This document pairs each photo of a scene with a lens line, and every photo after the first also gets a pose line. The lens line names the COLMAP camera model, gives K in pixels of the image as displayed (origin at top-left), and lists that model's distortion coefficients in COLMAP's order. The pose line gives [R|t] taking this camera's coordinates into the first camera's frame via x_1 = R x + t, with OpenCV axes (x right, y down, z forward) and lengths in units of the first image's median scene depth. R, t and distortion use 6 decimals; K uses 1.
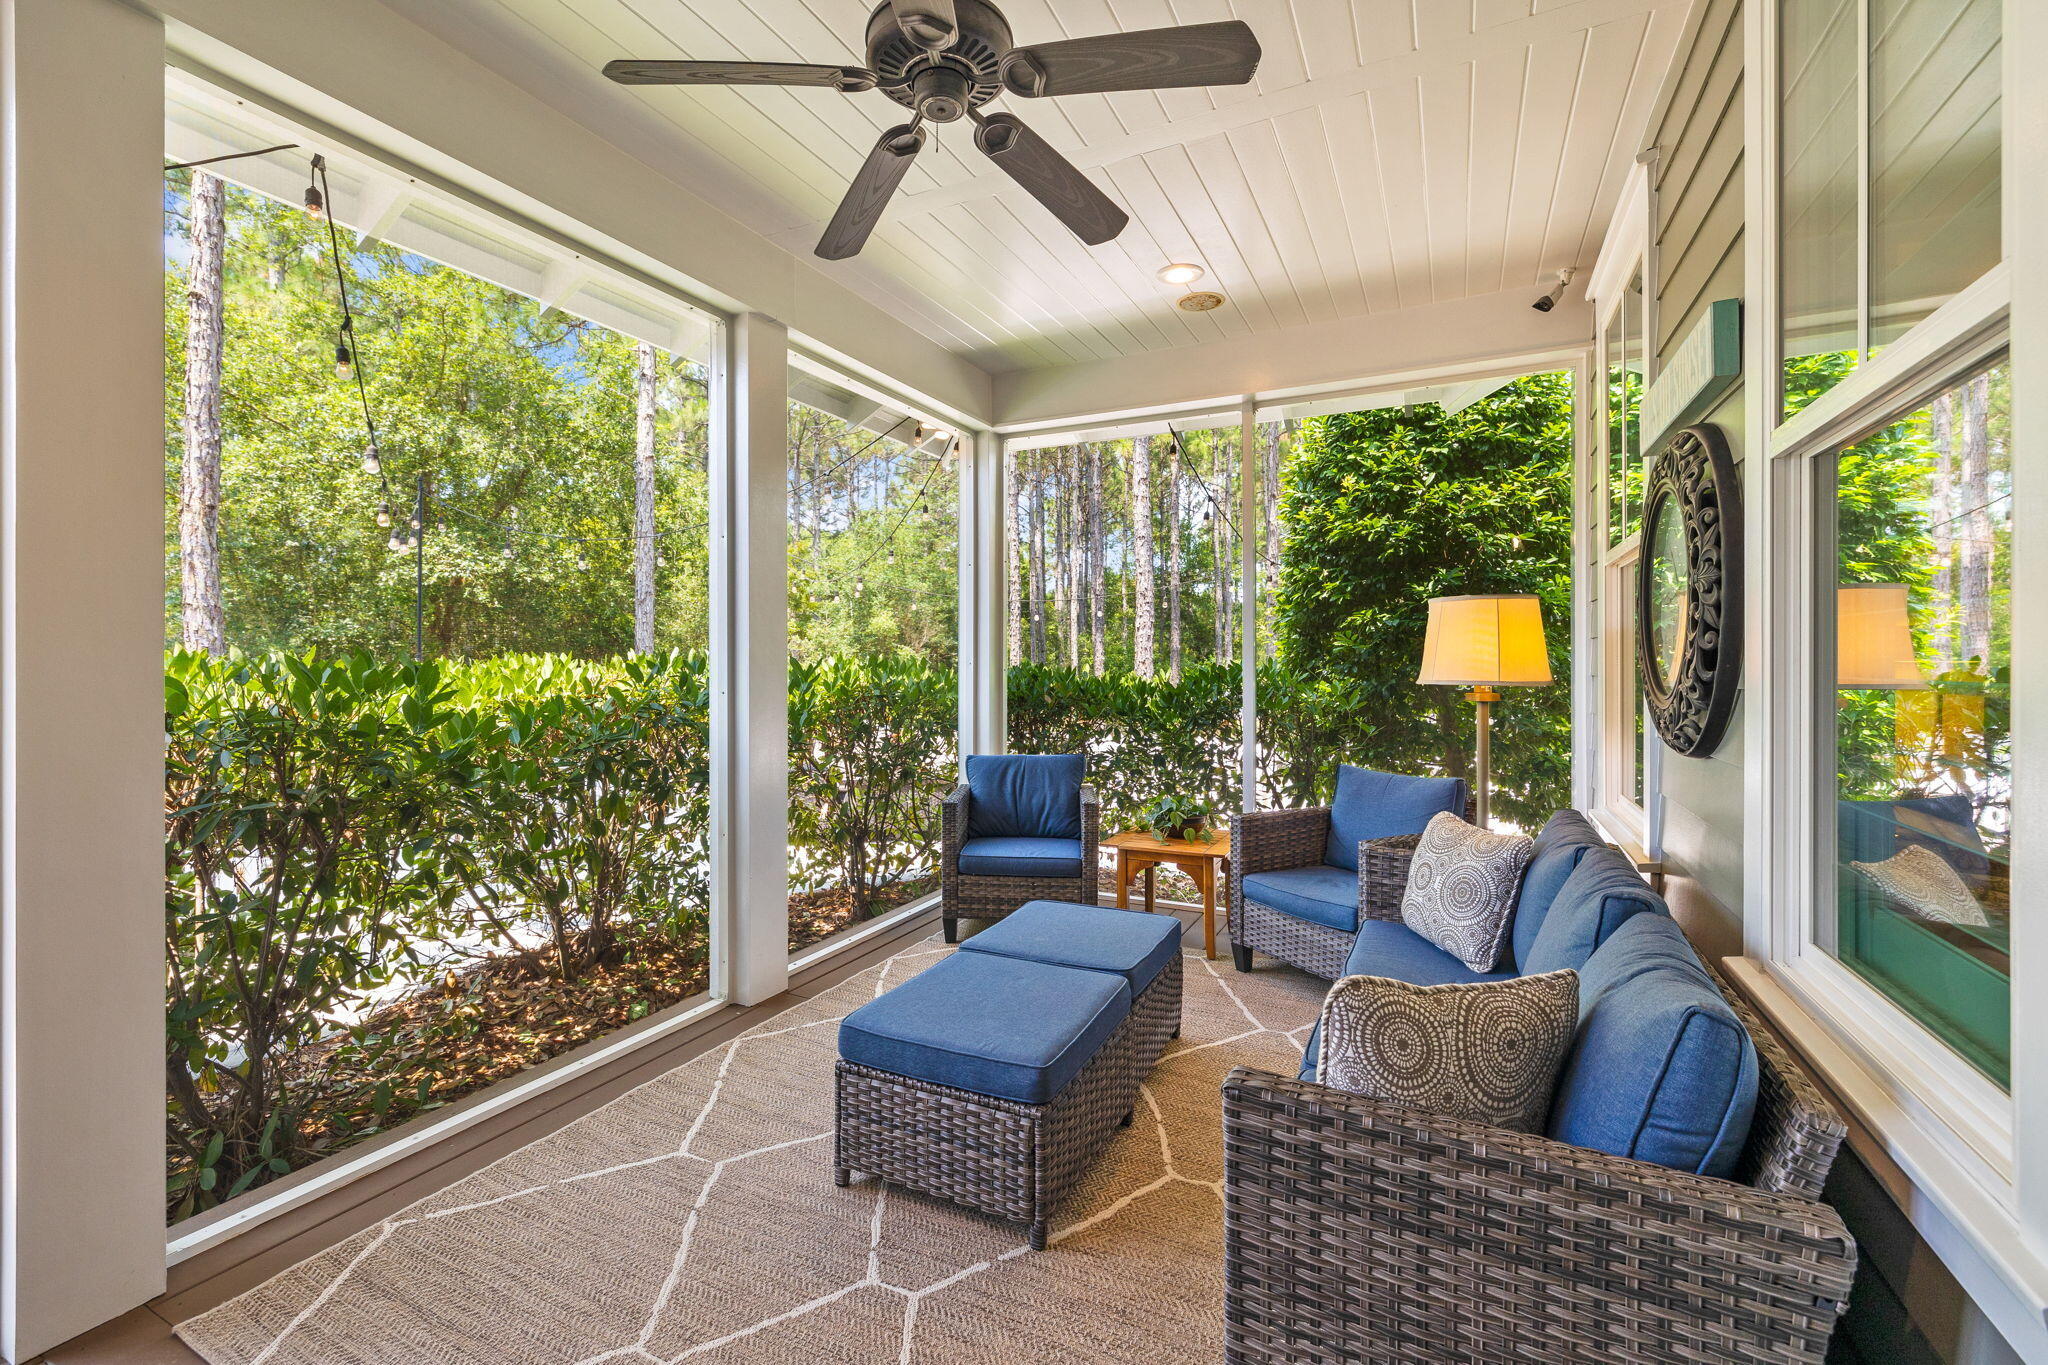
lens RADIAL K [[868.5, 0, 1025.1], [0, 868.5, 667.4], [0, 0, 1]] dist [0.004973, -0.000790]
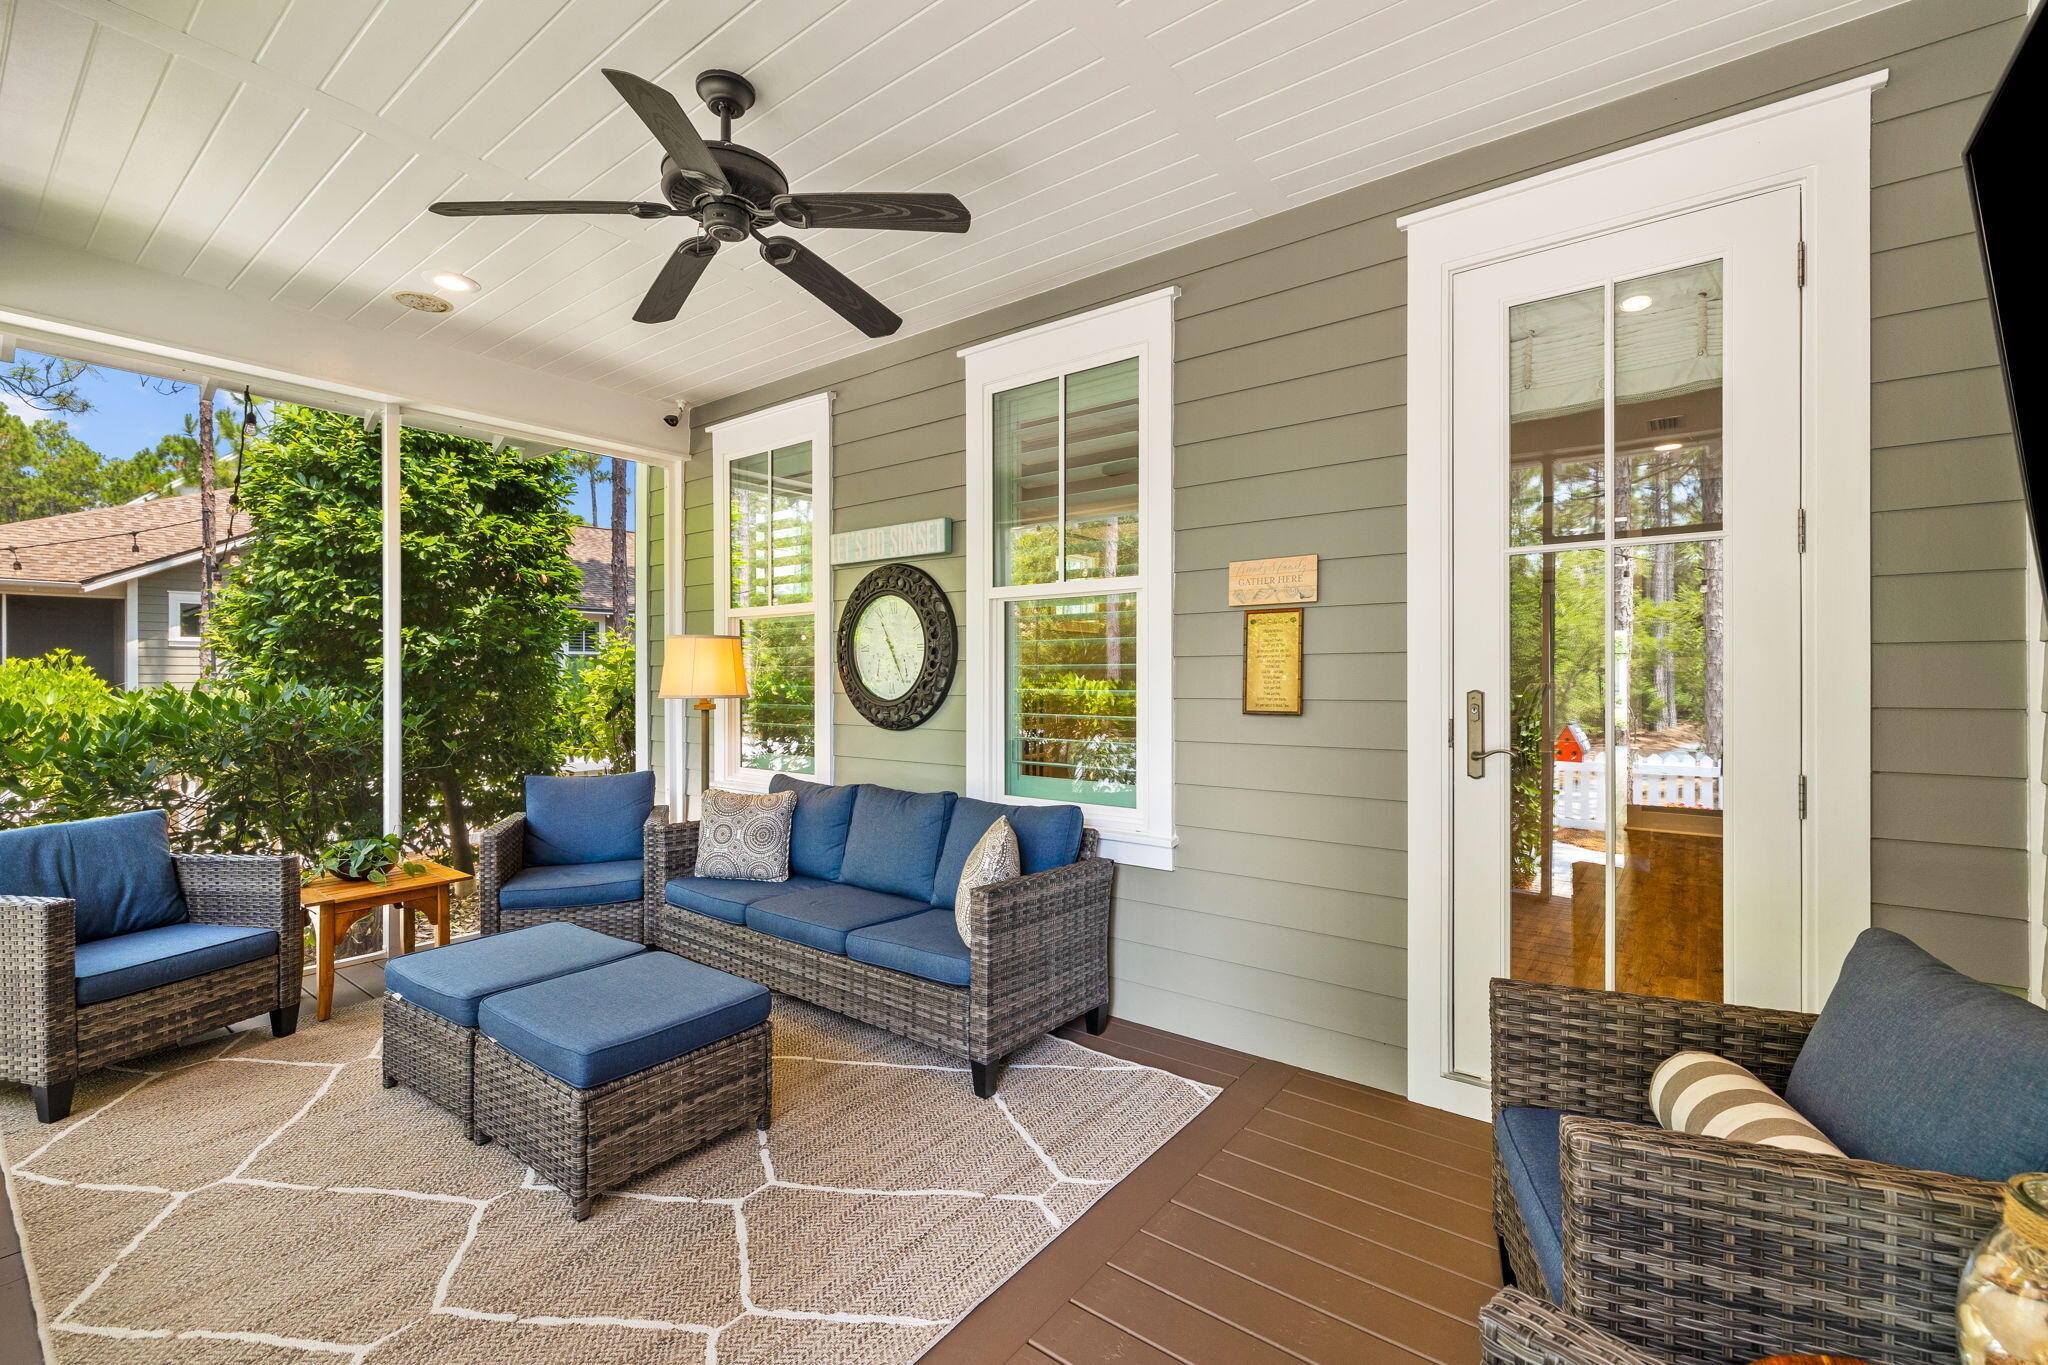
lens RADIAL K [[868.5, 0, 1018.9], [0, 868.5, 680.6], [0, 0, 1]] dist [0.004973, -0.000790]
pose [[0.201667, -0.005628, 0.979438, -0.640467], [0.005585, 0.999974, 0.004596, -0.010035], [-0.979438, 0.004543, 0.201693, 0.187735]]
